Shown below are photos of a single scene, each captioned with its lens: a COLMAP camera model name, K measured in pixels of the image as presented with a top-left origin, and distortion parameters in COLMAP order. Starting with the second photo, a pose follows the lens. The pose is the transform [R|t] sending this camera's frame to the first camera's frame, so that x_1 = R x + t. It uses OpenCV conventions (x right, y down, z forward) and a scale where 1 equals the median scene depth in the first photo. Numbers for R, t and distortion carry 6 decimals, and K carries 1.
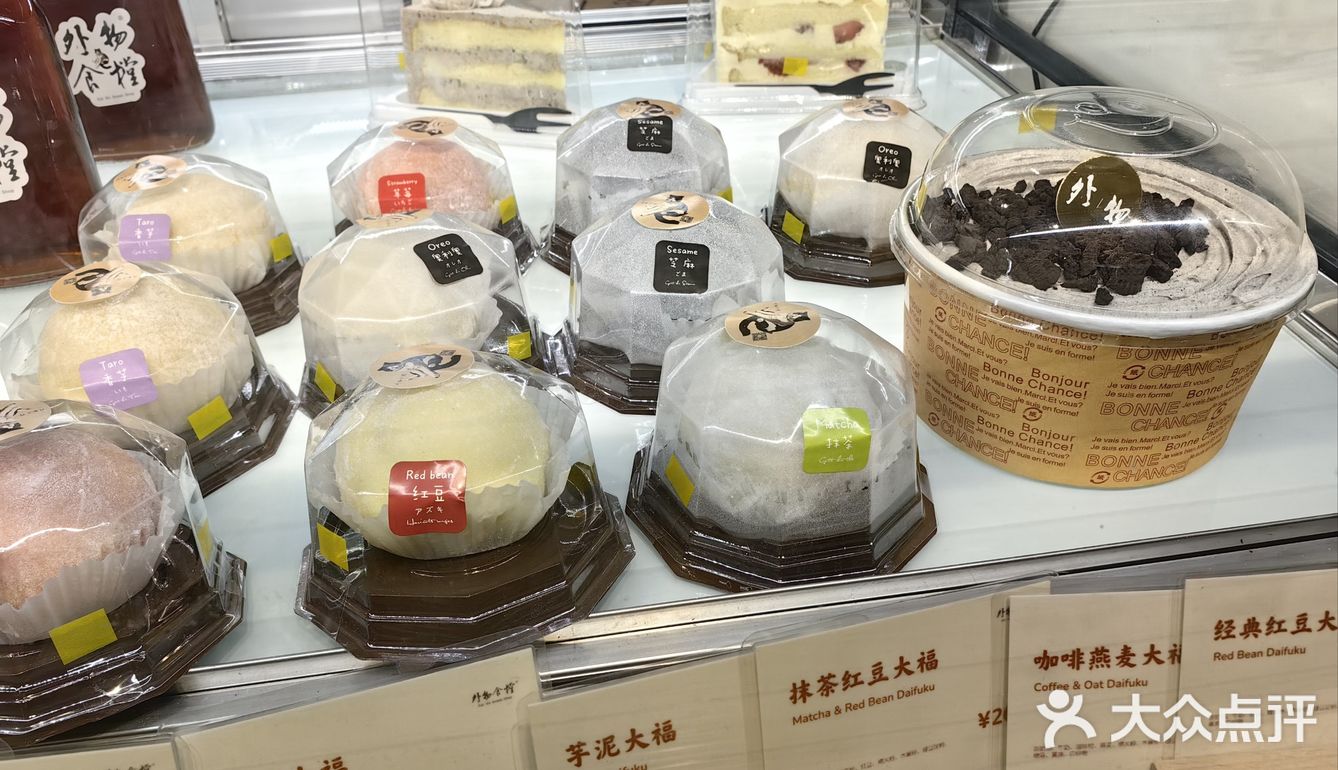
lens RADIAL K [[1046.9, 0, 668.3], [0, 1046.9, 410.6], [0, 0, 1]] dist [-0.000930, -0.004285]
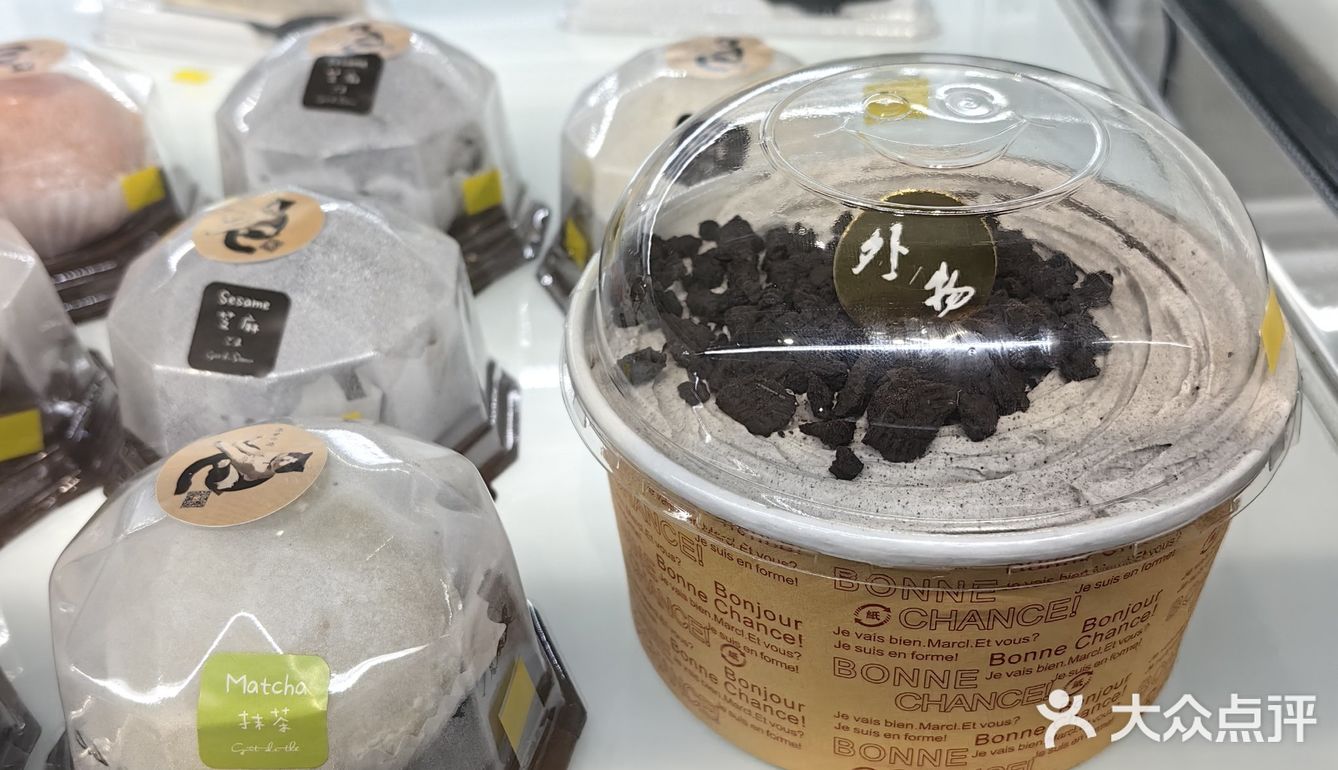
lens RADIAL K [[1384.4, 0, 707.0], [0, 1384.4, 384.7], [0, 0, 1]] dist [0.160508, -0.443601]
pose [[0.991676, 0.068897, -0.108777, 0.389337], [-0.068058, 0.997616, 0.011410, -0.141904], [0.109304, -0.003912, 0.994001, 0.254942]]
